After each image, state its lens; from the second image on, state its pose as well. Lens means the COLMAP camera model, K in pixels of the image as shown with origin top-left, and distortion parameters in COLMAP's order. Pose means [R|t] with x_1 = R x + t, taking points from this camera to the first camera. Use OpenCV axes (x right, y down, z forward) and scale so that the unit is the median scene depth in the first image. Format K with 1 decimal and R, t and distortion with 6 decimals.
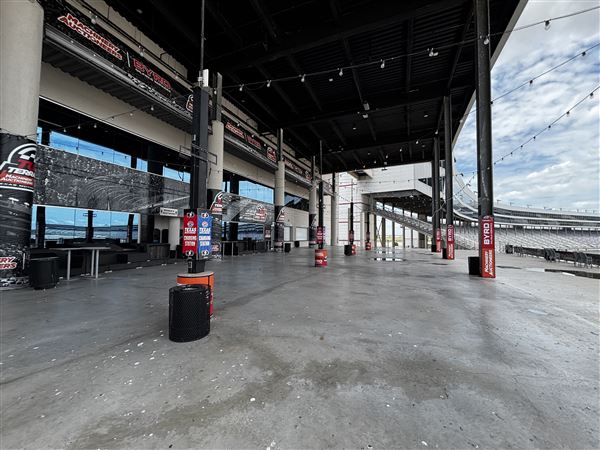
lens RADIAL K [[242.5, 0, 299.3], [0, 242.5, 223.6], [0, 0, 1]] dist [0.002711, -0.000603]
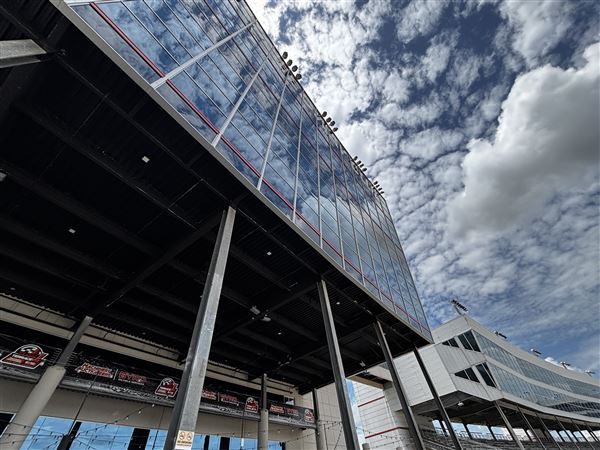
lens RADIAL K [[242.5, 0, 299.6], [0, 242.5, 222.4], [0, 0, 1]] dist [0.002711, -0.000603]
pose [[0.953232, -0.282275, -0.108025, 0.628613], [0.112727, 0.663669, -0.739483, 0.009870], [0.280430, 0.692722, 0.664451, 0.191693]]
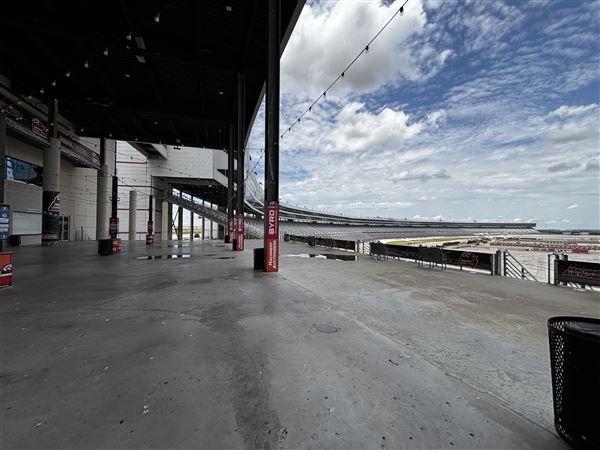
lens RADIAL K [[242.5, 0, 300.1], [0, 242.5, 225.0], [0, 0, 1]] dist [0.002711, -0.000603]
pose [[0.714951, 0.005208, 0.699155, 0.115648], [-0.033735, 0.999065, 0.027055, 0.012416], [-0.698360, -0.042929, 0.714458, 0.149702]]
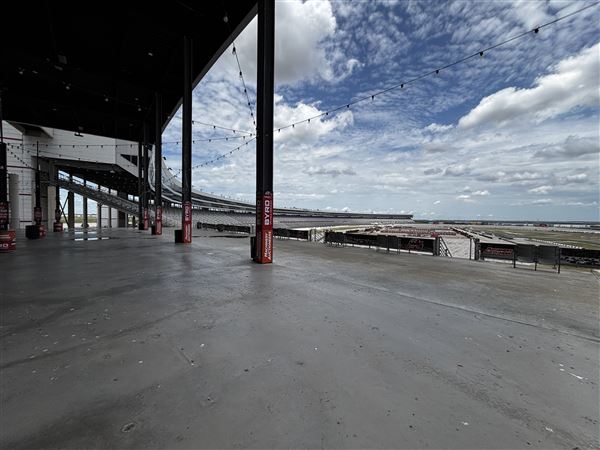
lens RADIAL K [[242.5, 0, 300.5], [0, 242.5, 228.5], [0, 0, 1]] dist [0.002711, -0.000603]
pose [[0.446560, -0.039665, 0.893874, -0.117529], [-0.052126, 0.996167, 0.070245, -0.003337], [-0.893234, -0.077962, 0.442780, -0.133787]]
